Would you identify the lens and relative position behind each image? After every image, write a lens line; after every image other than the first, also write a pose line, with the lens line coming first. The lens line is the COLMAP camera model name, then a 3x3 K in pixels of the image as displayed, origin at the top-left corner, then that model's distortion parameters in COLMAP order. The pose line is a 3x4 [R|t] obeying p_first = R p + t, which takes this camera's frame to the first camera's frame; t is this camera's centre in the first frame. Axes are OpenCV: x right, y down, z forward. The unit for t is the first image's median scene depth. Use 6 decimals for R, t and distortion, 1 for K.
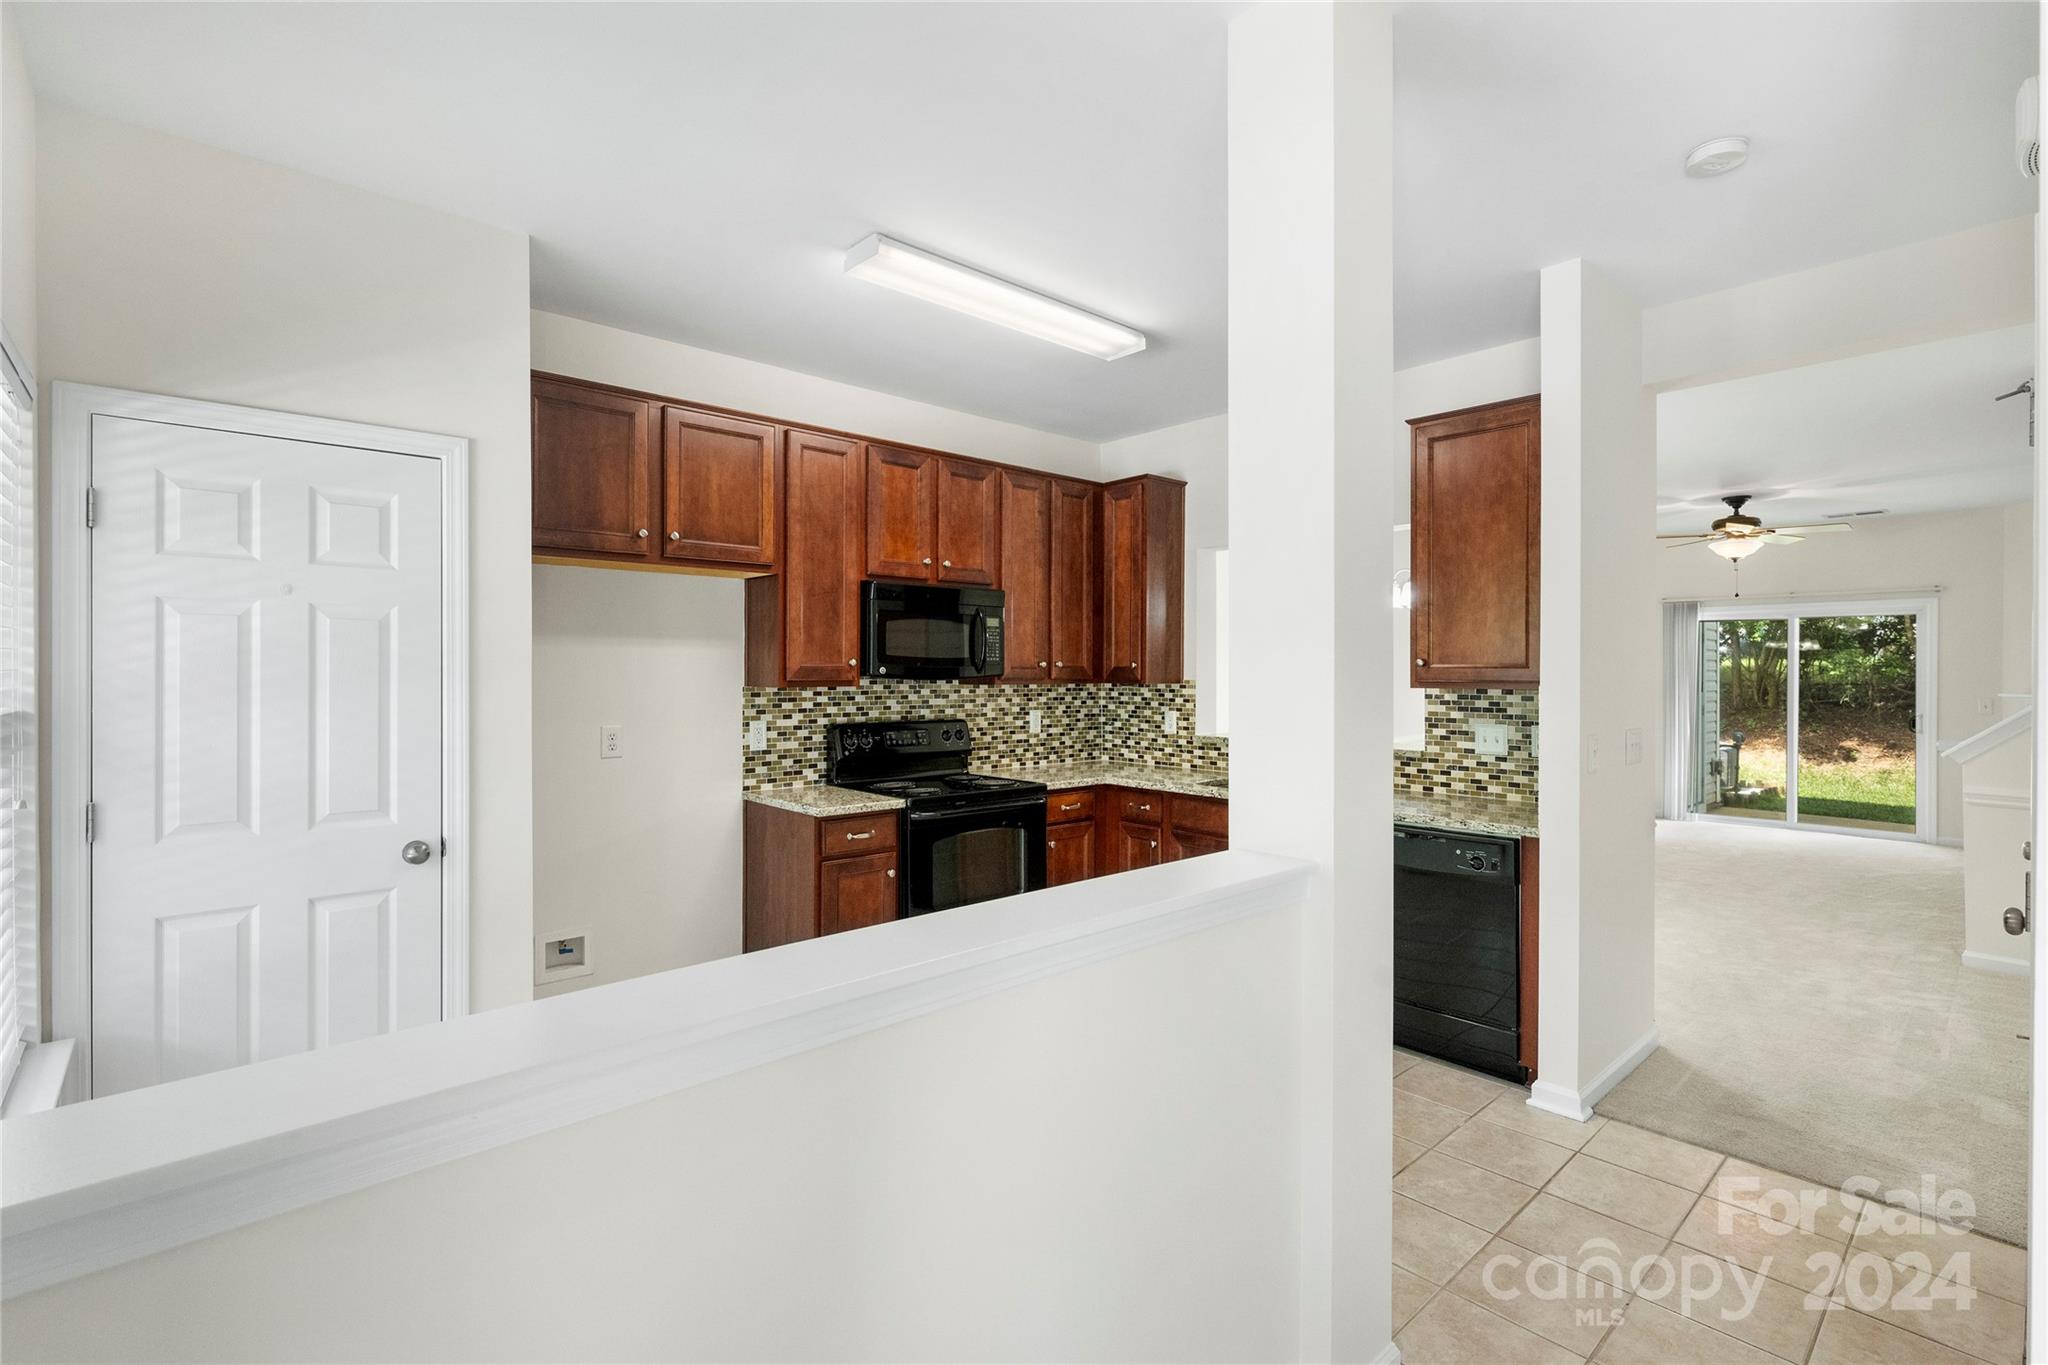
lens RADIAL K [[936.4, 0, 1019.6], [0, 936.4, 673.5], [0, 0, 1]] dist [0.000753, 0.000077]
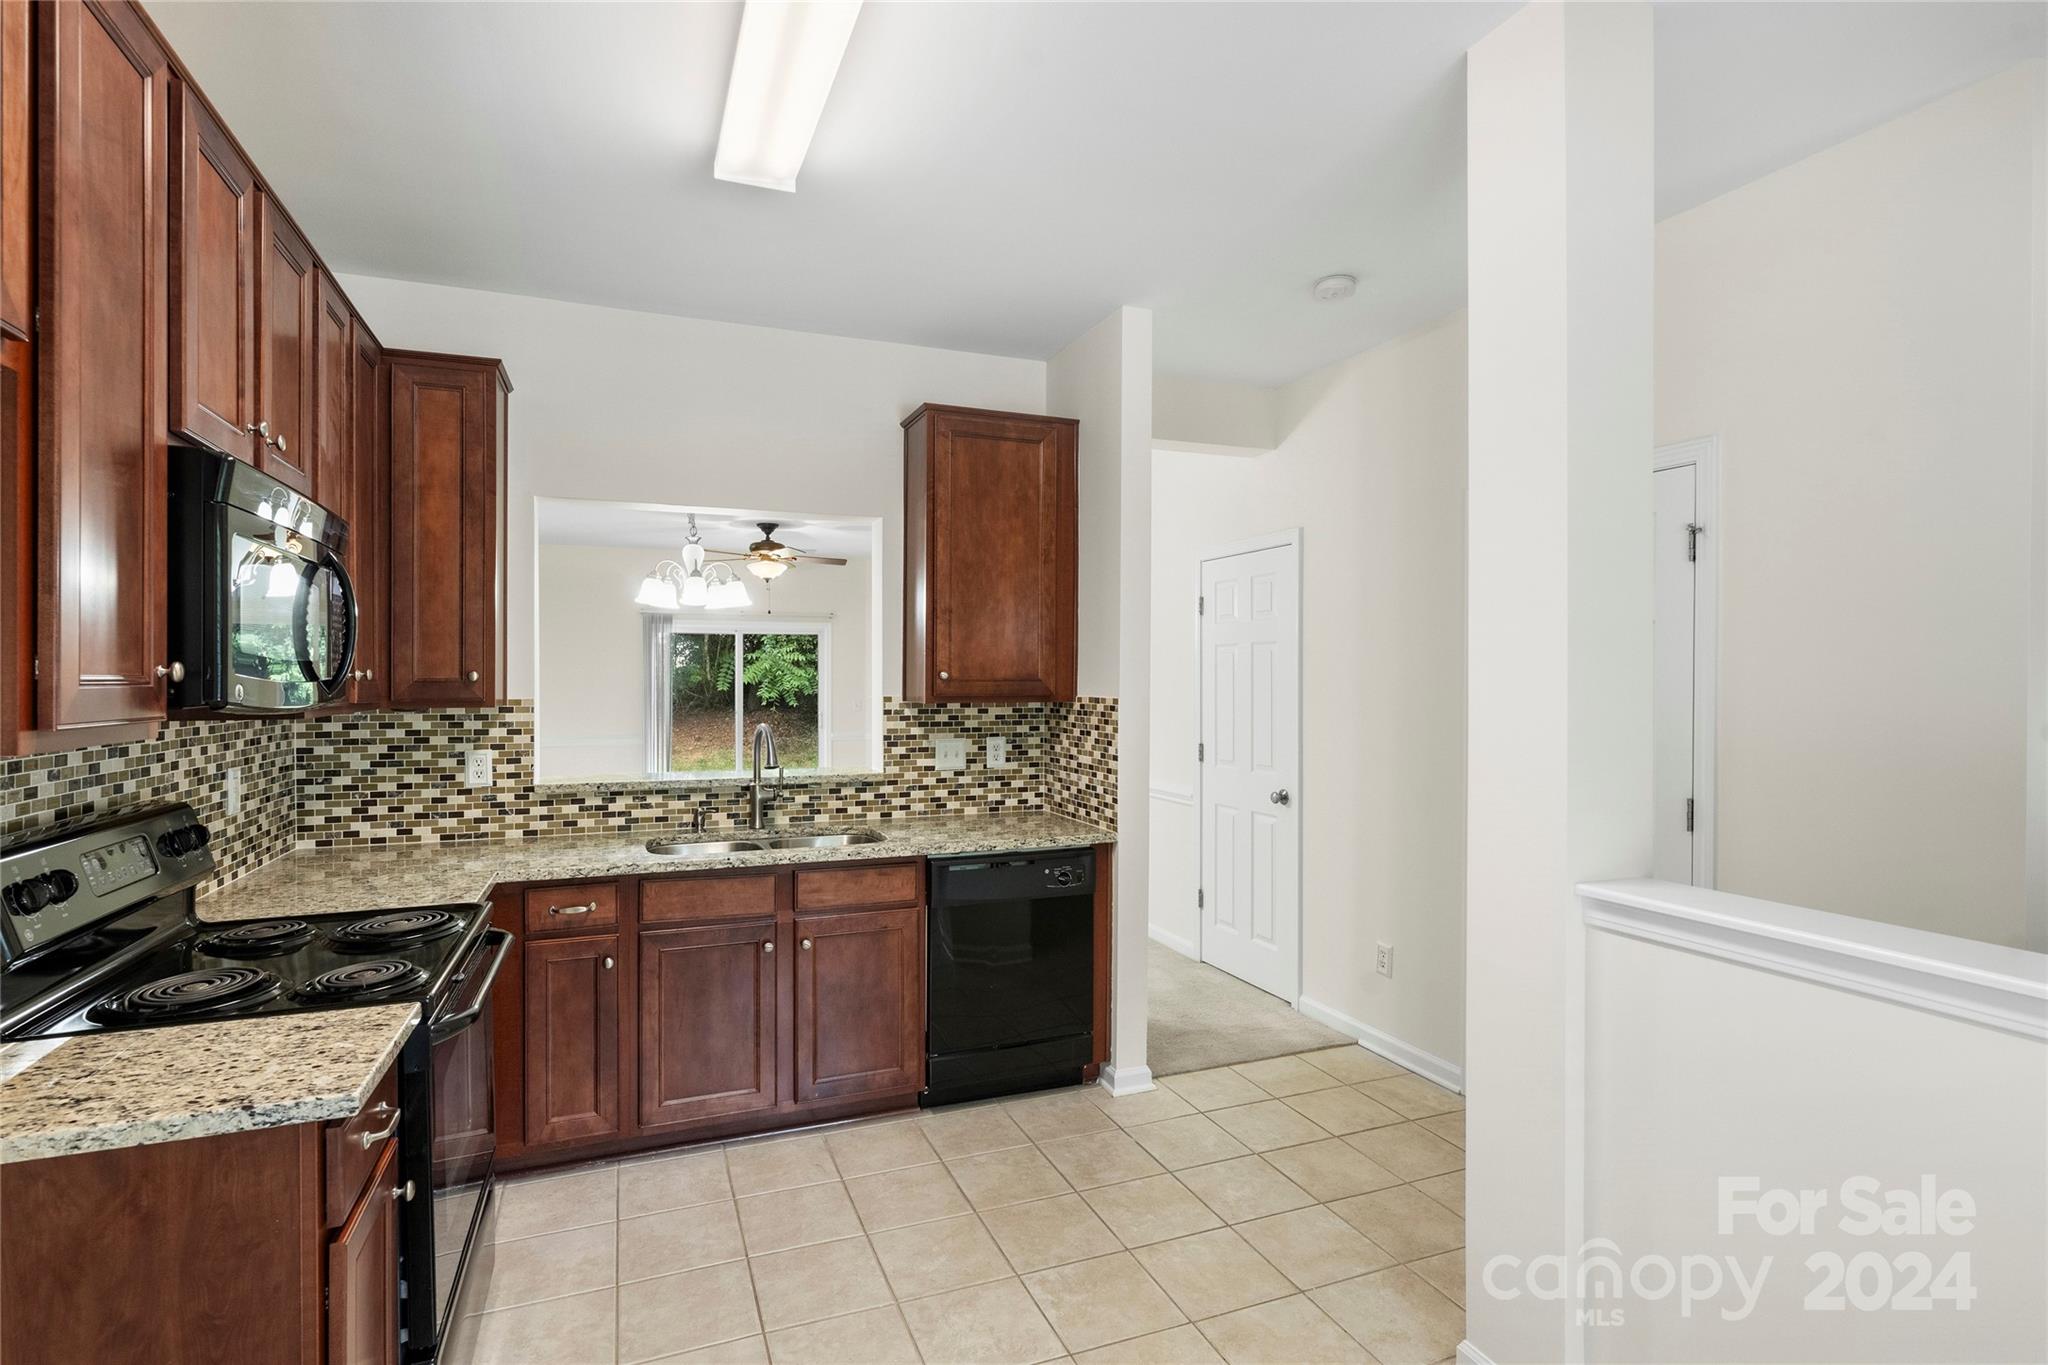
lens RADIAL K [[988.5, 0, 1011.1], [0, 988.5, 681.7], [0, 0, 1]] dist [-0.000275, 0.000020]
pose [[0.348431, -0.005169, 0.937320, -0.374679], [0.003282, 0.999985, 0.004295, -0.007690], [-0.937329, 0.001579, 0.348443, 0.505775]]
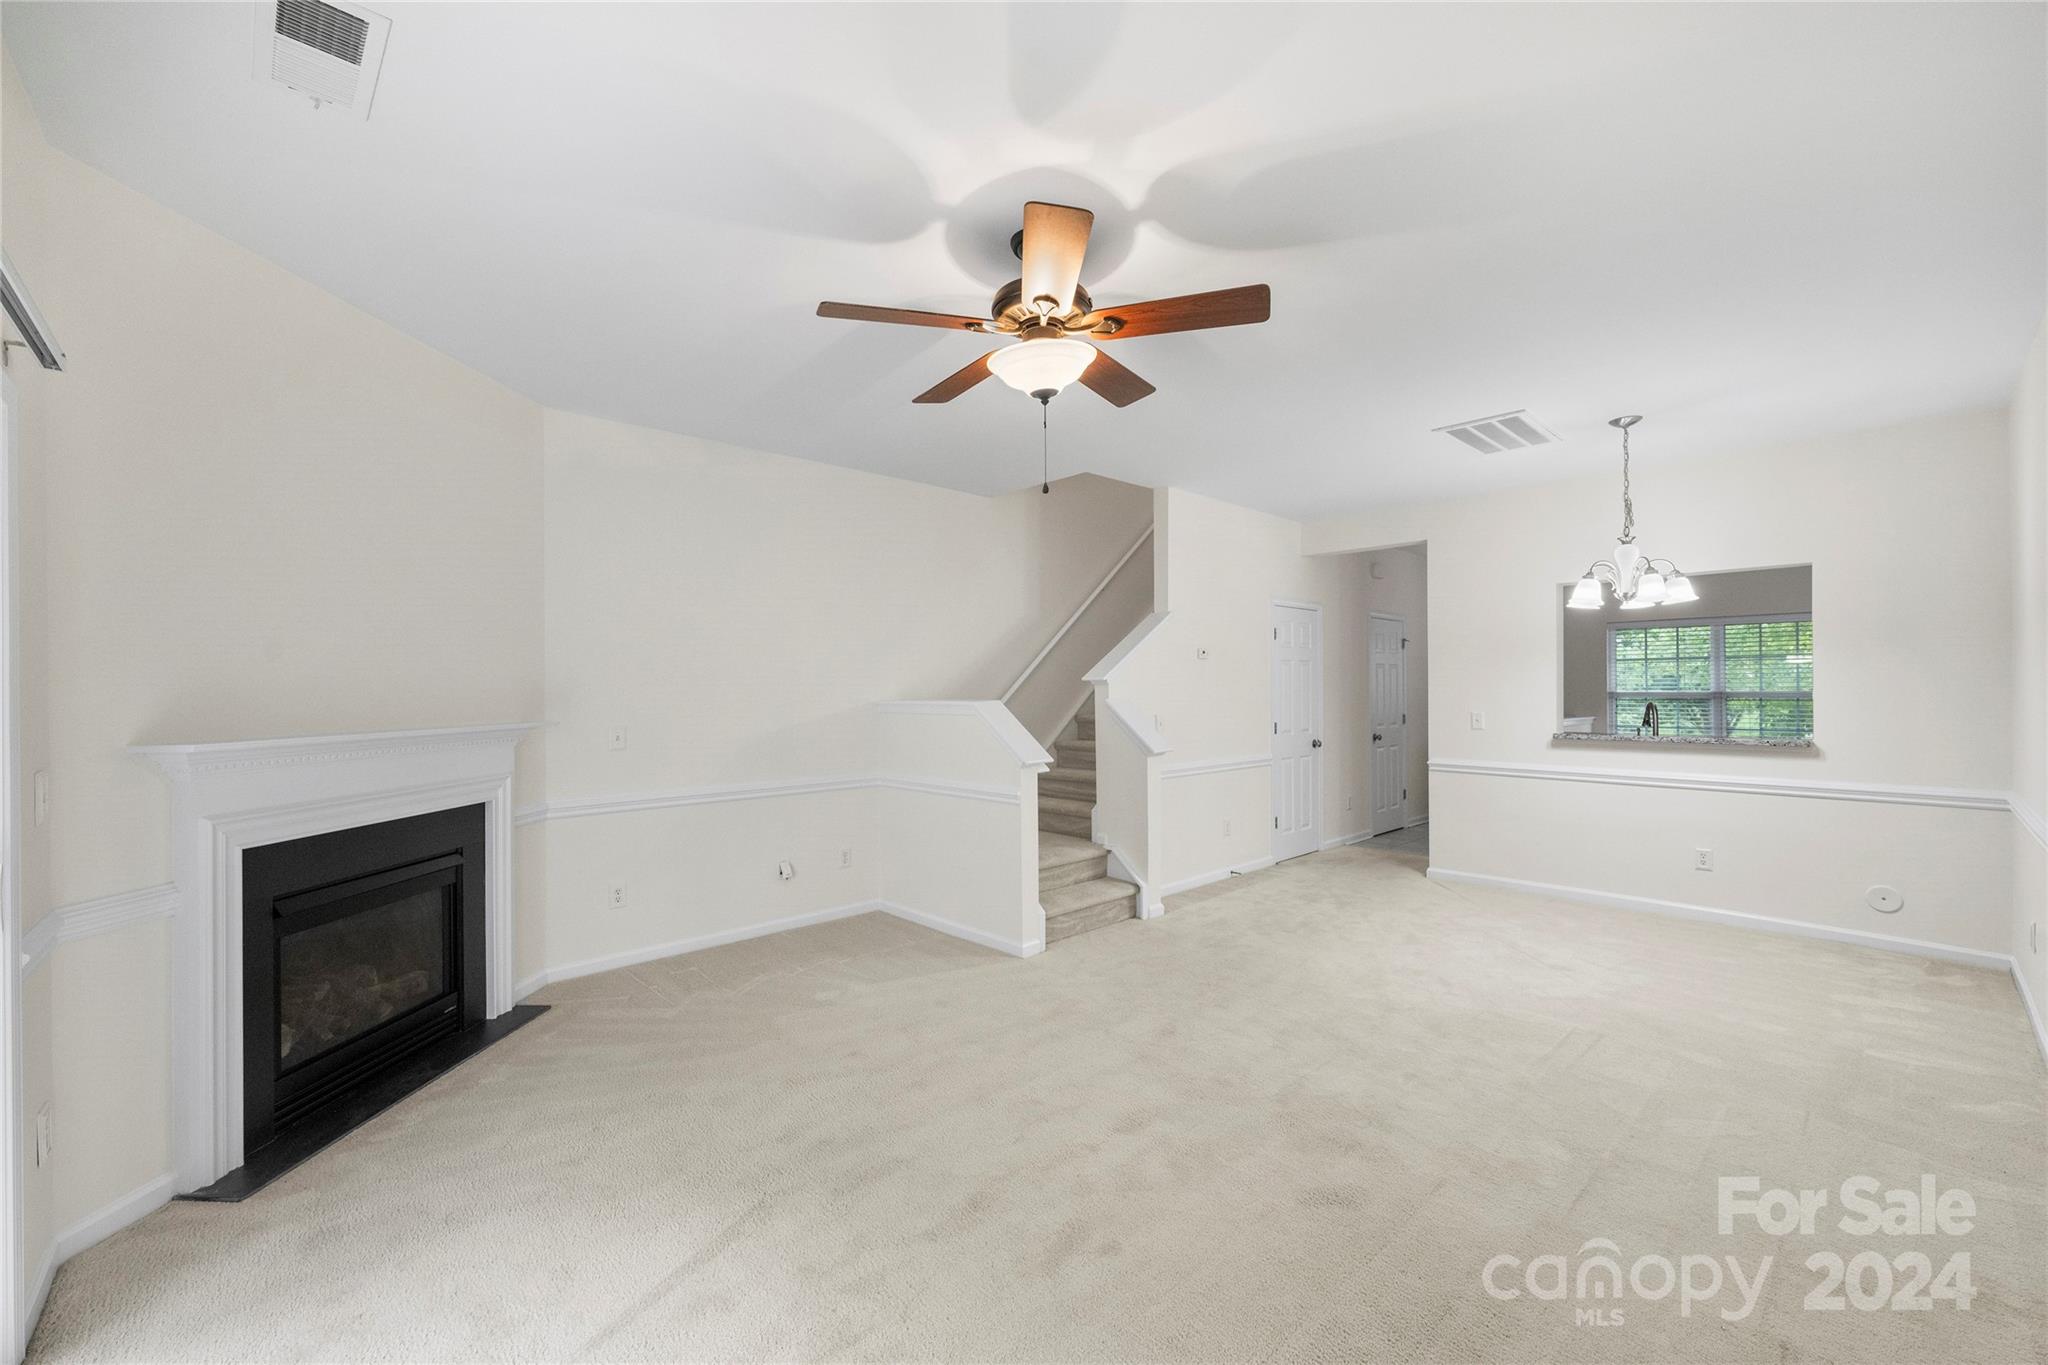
lens RADIAL K [[817.3, 0, 1020.0], [0, 817.3, 684.9], [0, 0, 1]] dist [-0.000063, -0.000054]
pose [[-0.999785, 0.002263, -0.020611, 1.255791], [0.002256, 0.999997, 0.000366, 0.000226], [0.020611, 0.000320, -0.999788, 2.148037]]
